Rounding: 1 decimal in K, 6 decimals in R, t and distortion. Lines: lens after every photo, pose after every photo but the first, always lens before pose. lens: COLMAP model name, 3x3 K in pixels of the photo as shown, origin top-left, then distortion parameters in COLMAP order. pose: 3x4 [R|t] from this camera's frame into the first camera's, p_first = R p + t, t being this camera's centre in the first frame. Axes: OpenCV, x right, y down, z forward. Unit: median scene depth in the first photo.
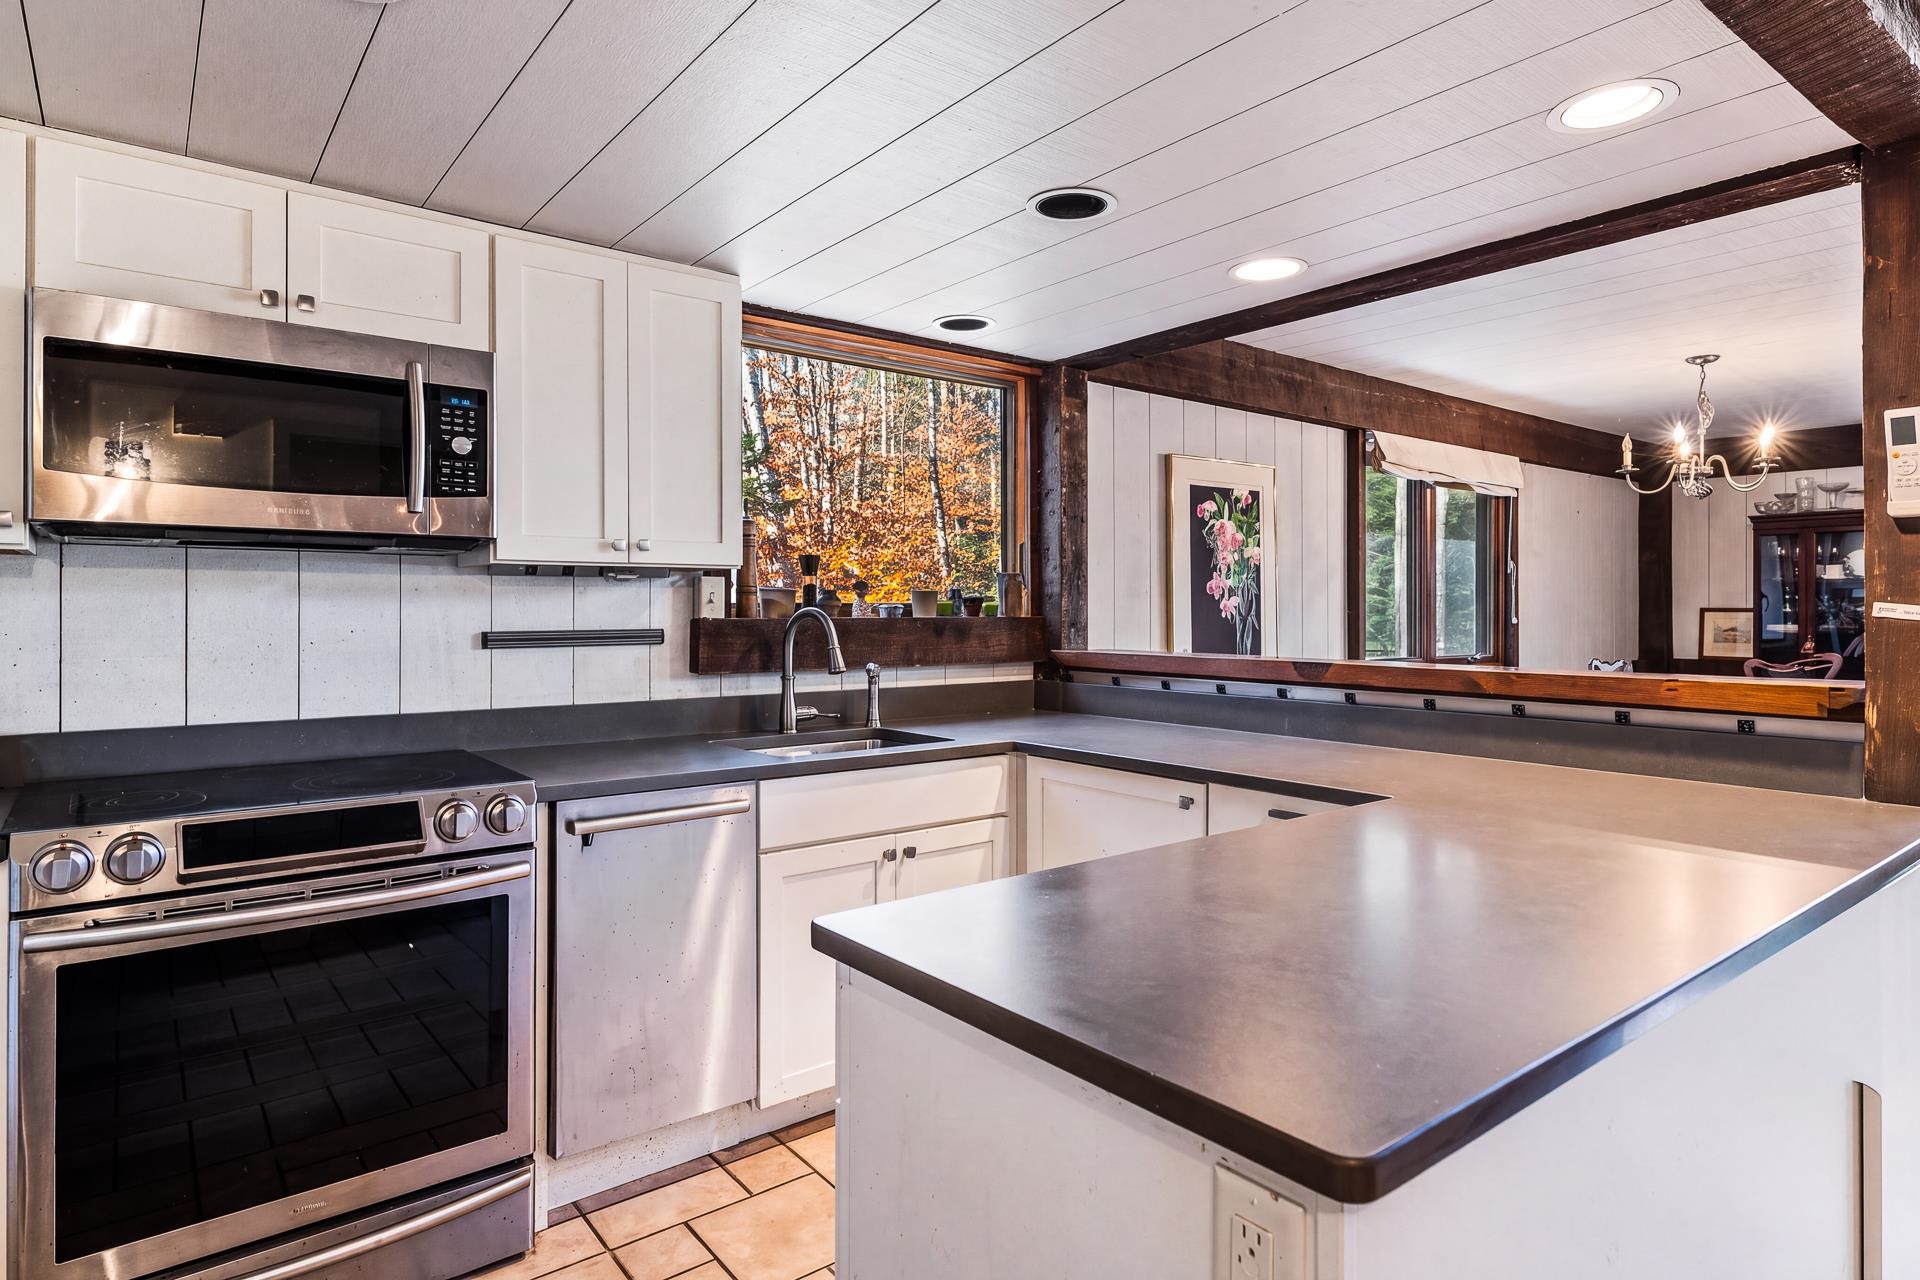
lens RADIAL K [[1058.2, 0, 958.0], [0, 1058.2, 633.6], [0, 0, 1]] dist [-0.002186, -0.000900]
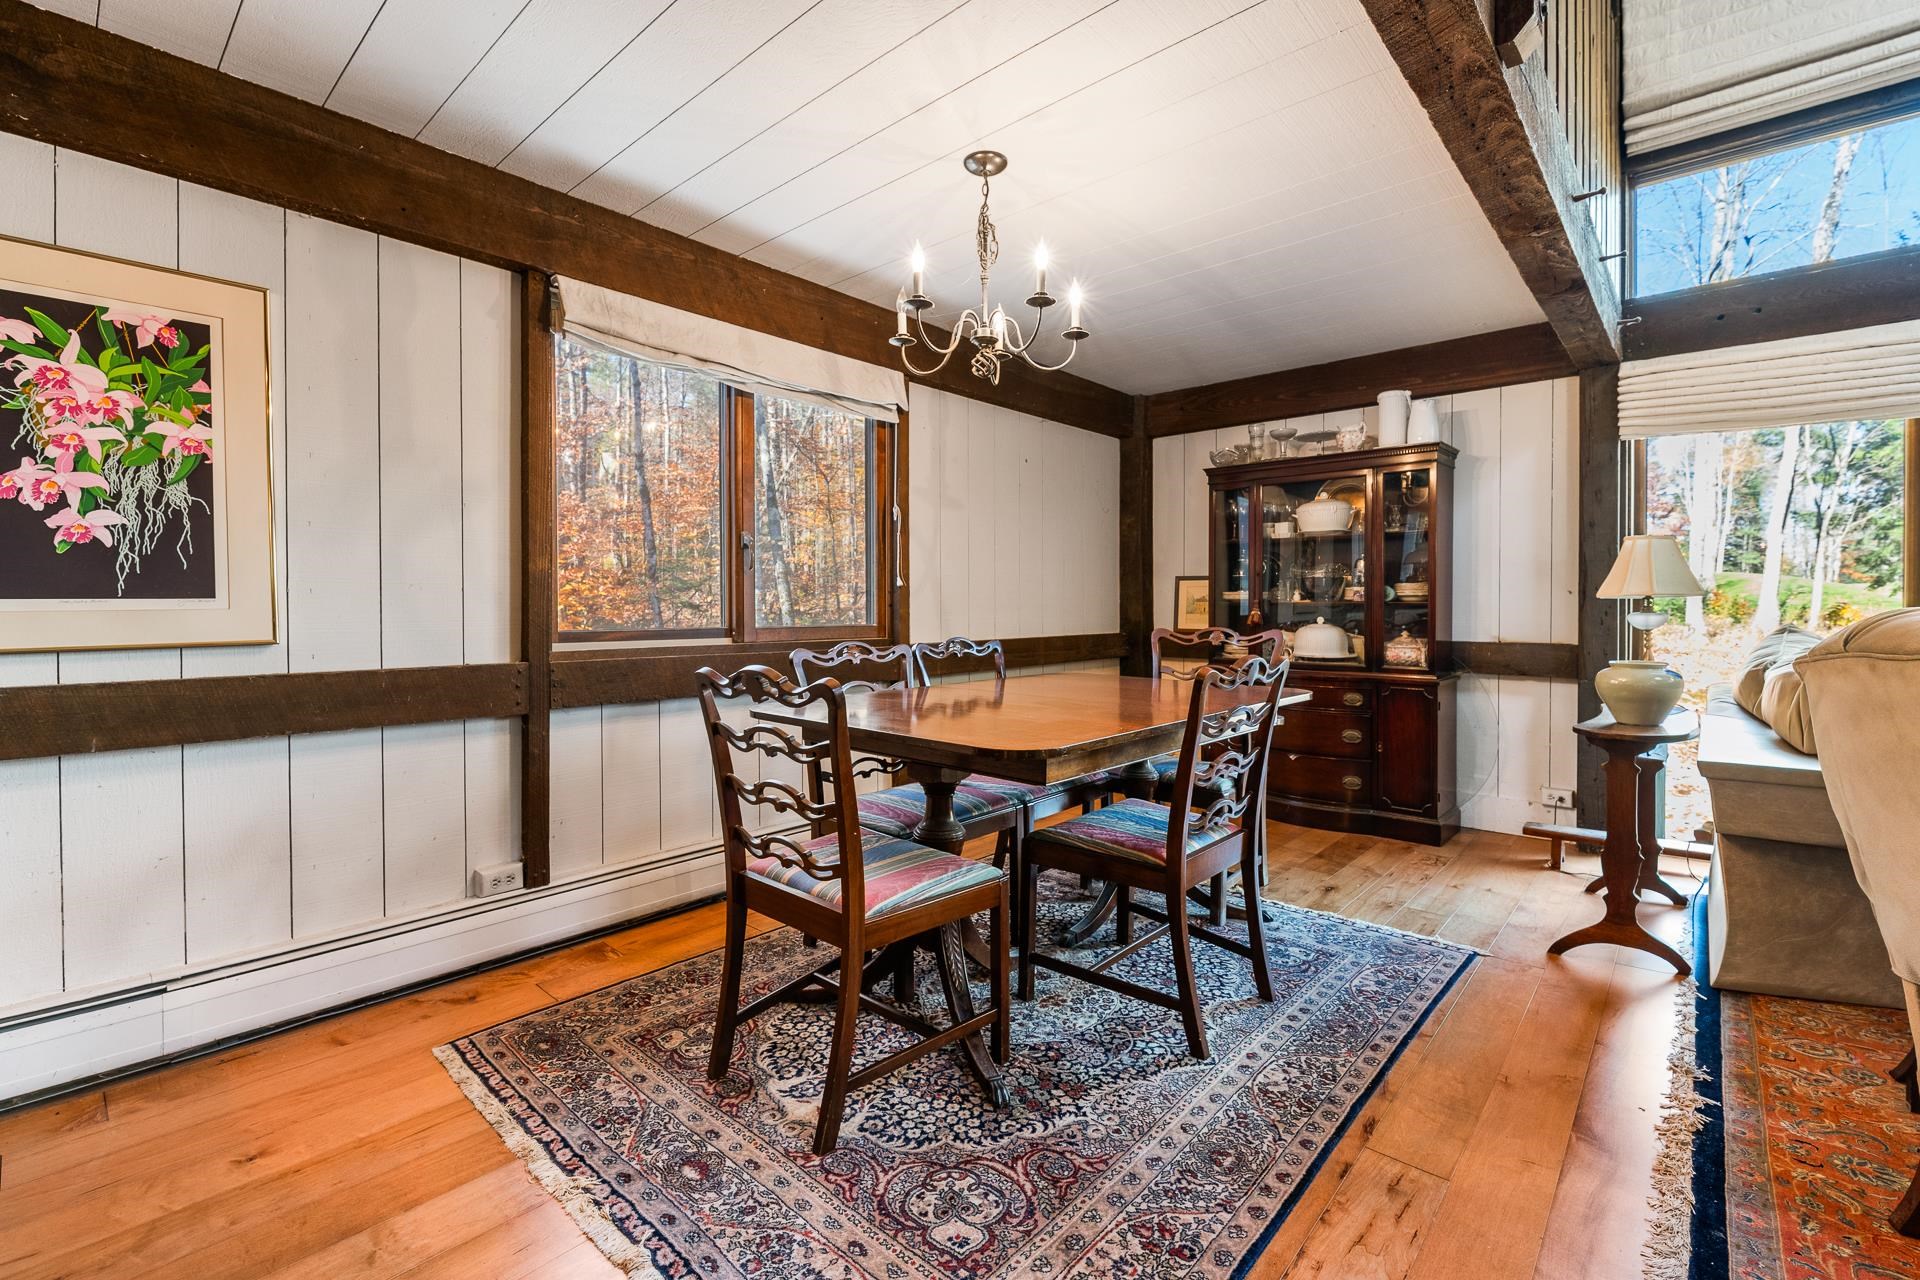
lens RADIAL K [[845.4, 0, 961.2], [0, 845.4, 624.8], [0, 0, 1]] dist [-0.001074, -0.000071]
pose [[0.984240, 0.001656, 0.176830, 0.603513], [-0.002773, 0.999978, 0.006068, 0.019851], [-0.176816, -0.006463, 0.984223, 0.493166]]
